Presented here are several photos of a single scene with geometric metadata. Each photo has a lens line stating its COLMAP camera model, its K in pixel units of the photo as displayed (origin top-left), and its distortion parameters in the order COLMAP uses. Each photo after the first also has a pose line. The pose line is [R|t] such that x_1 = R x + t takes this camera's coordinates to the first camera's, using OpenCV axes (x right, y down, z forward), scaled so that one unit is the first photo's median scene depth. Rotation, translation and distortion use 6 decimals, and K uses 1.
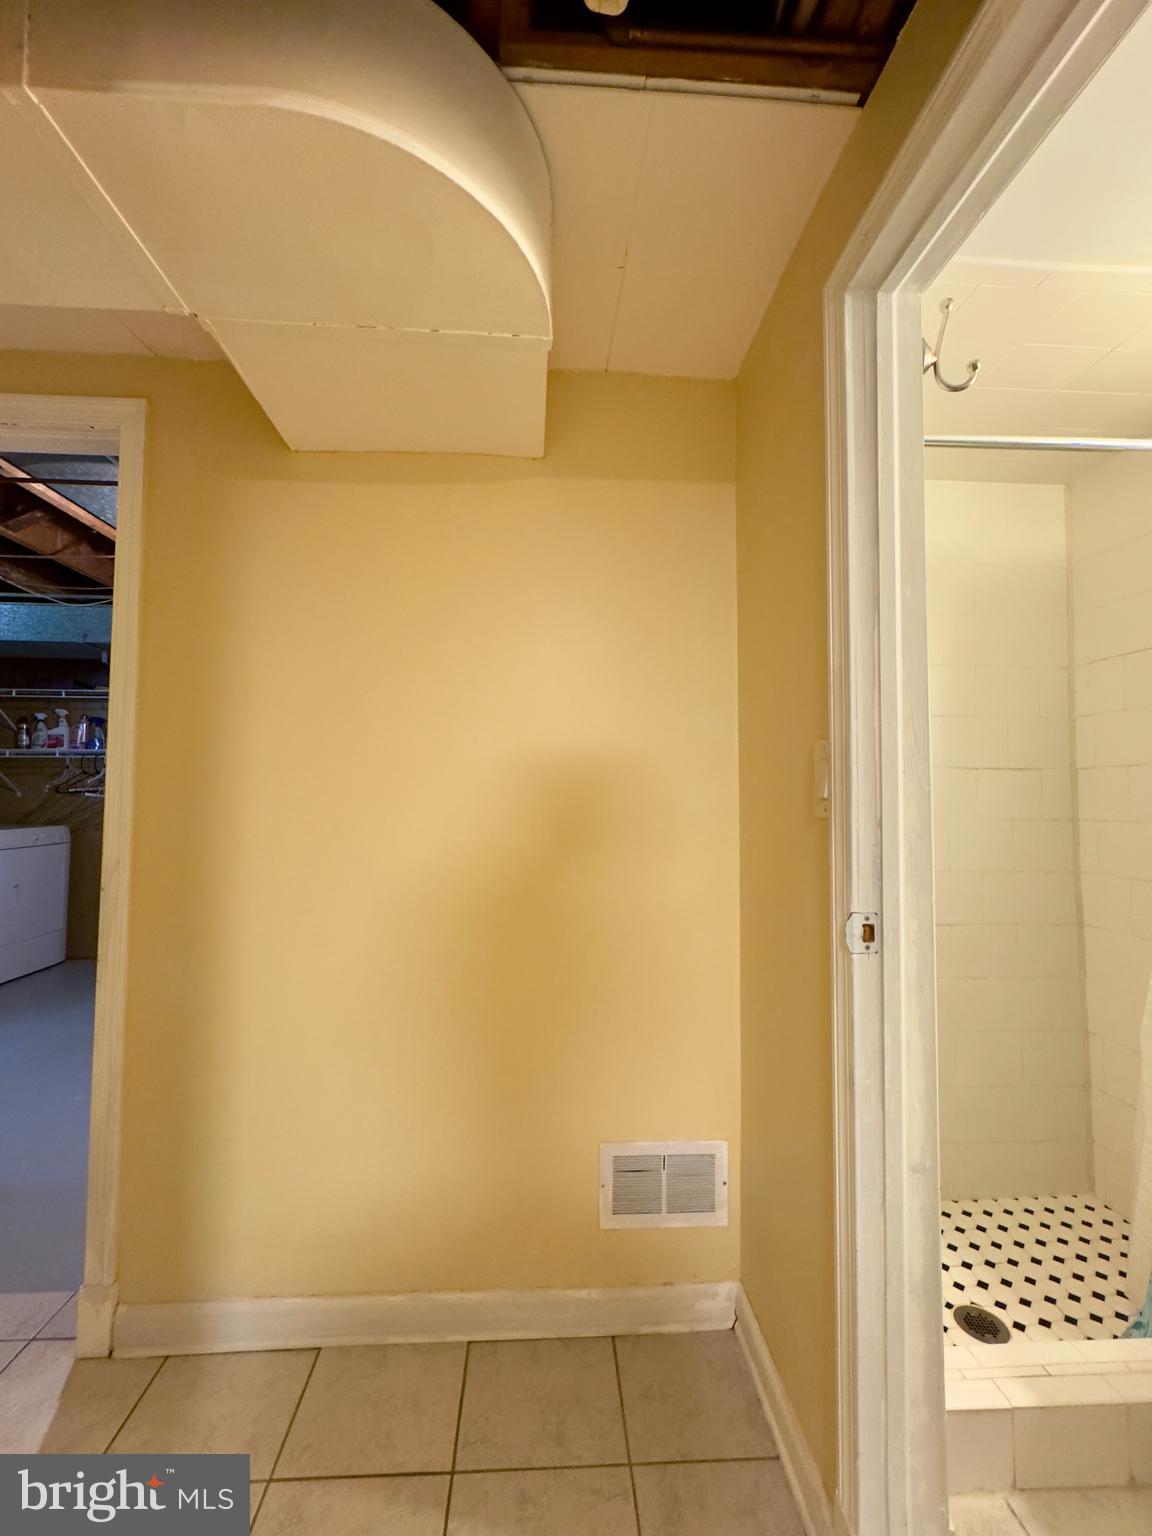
lens RADIAL K [[615.8, 0, 571.9], [0, 615.8, 763.7], [0, 0, 1]] dist [0.000037, 0.000219]
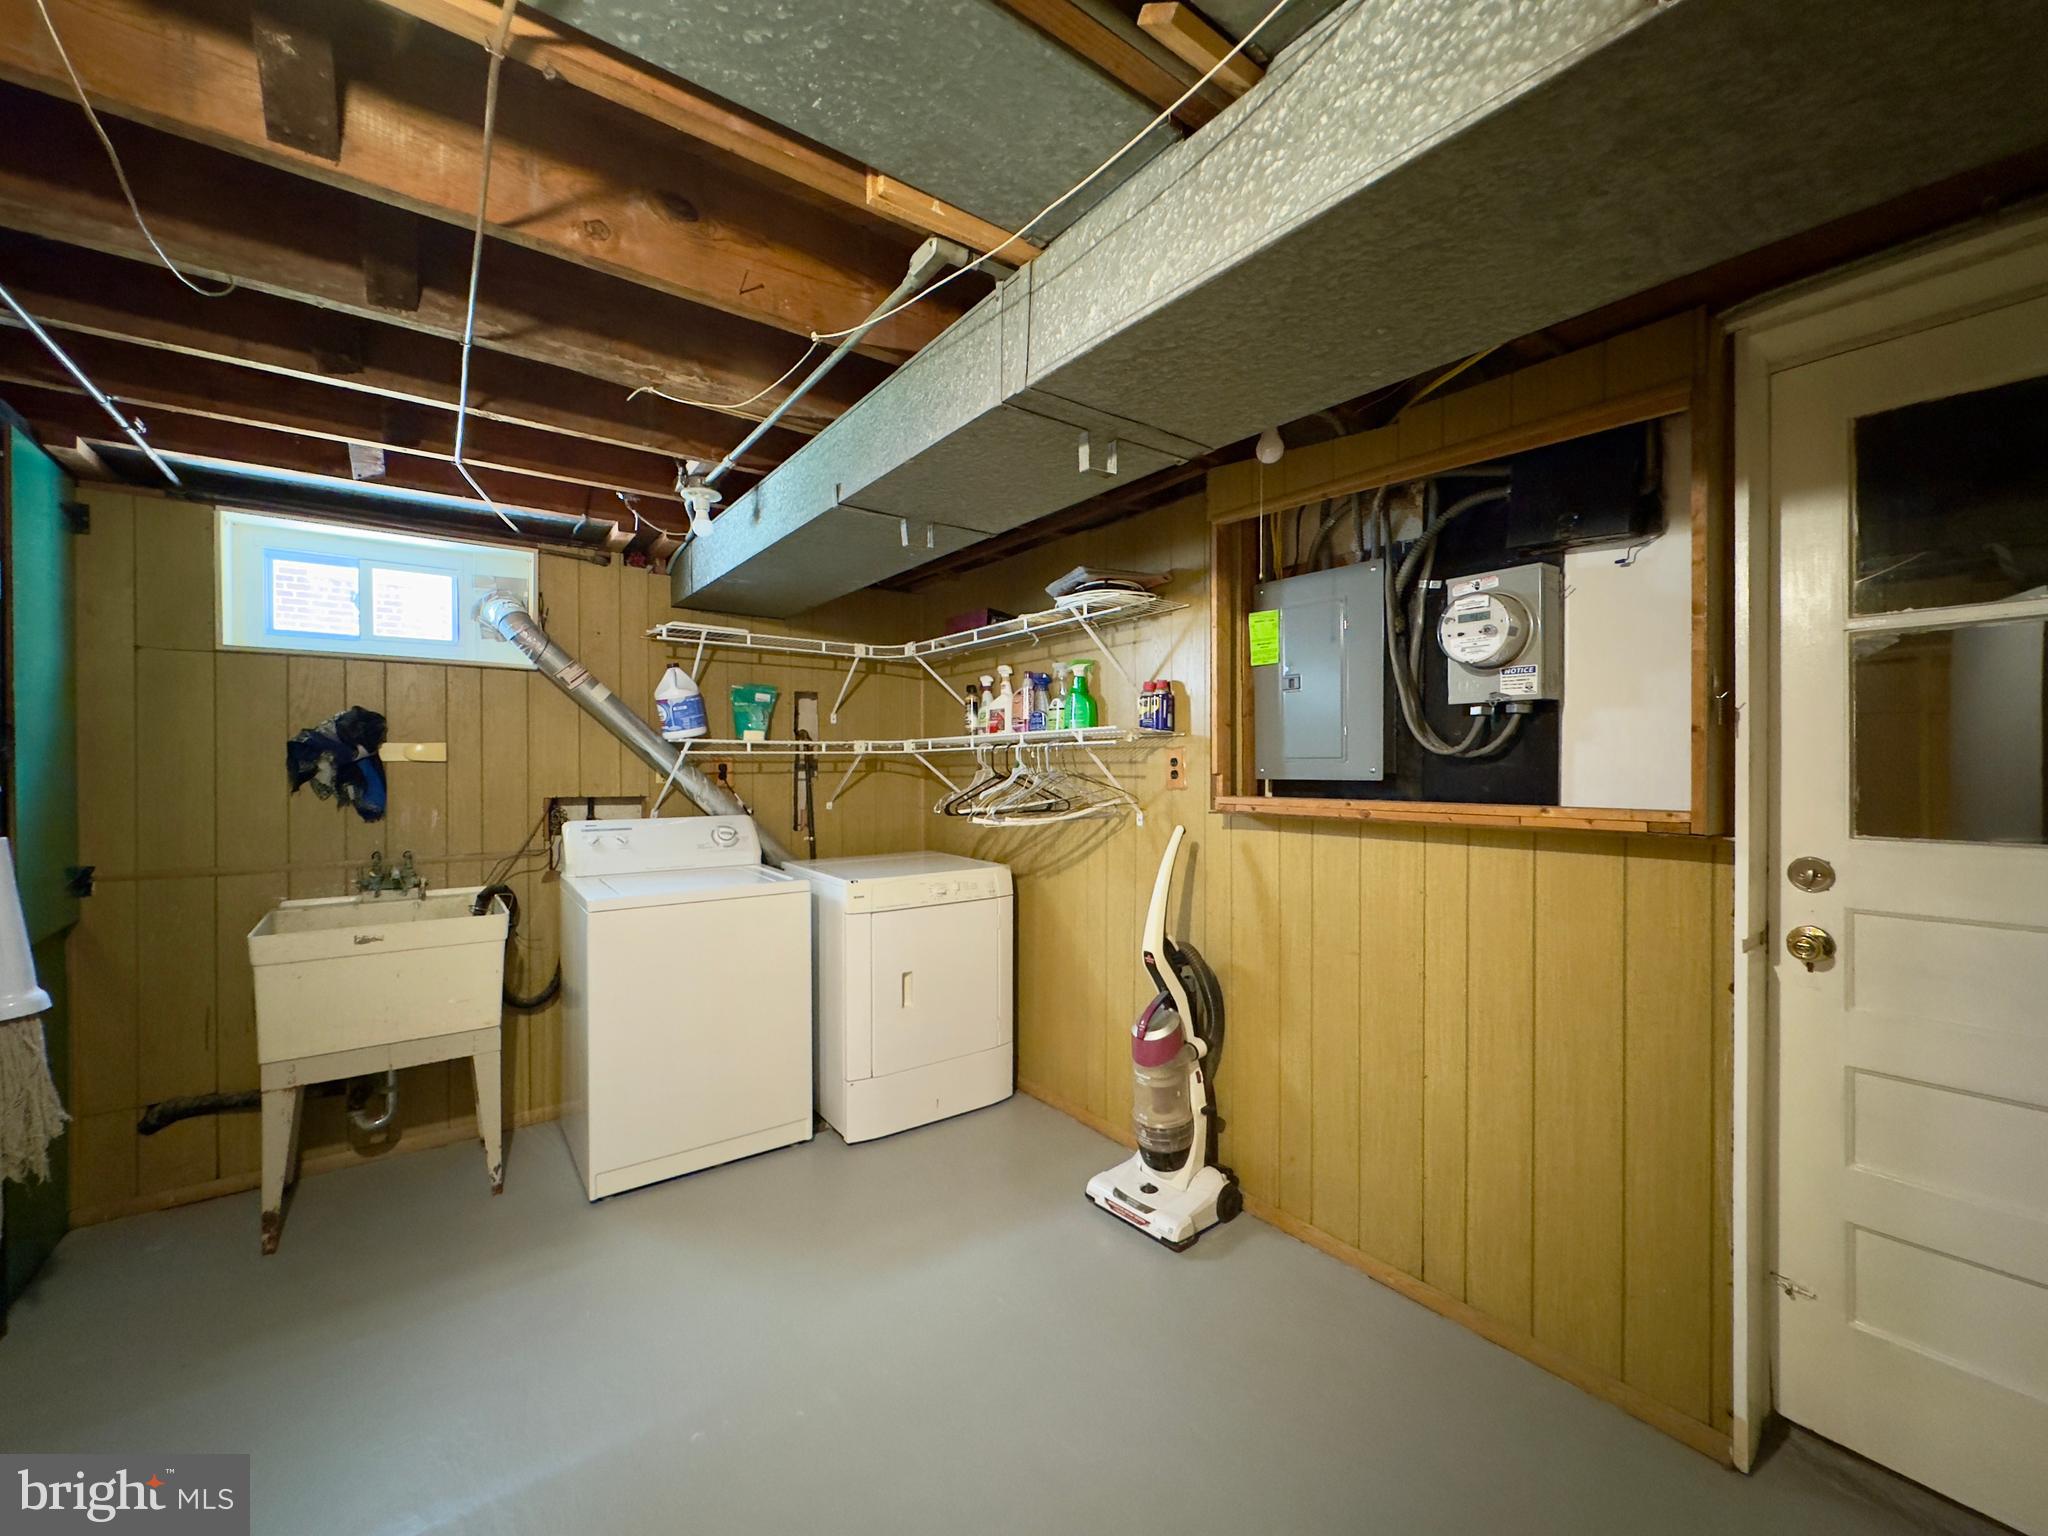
lens RADIAL K [[821.0, 0, 1030.3], [0, 821.0, 761.9], [0, 0, 1]] dist [0.000037, 0.000219]
pose [[0.540752, -0.012396, -0.841091, -0.160841], [0.046324, 0.998813, 0.015062, -0.007356], [0.839906, -0.047107, 0.540684, 0.599342]]
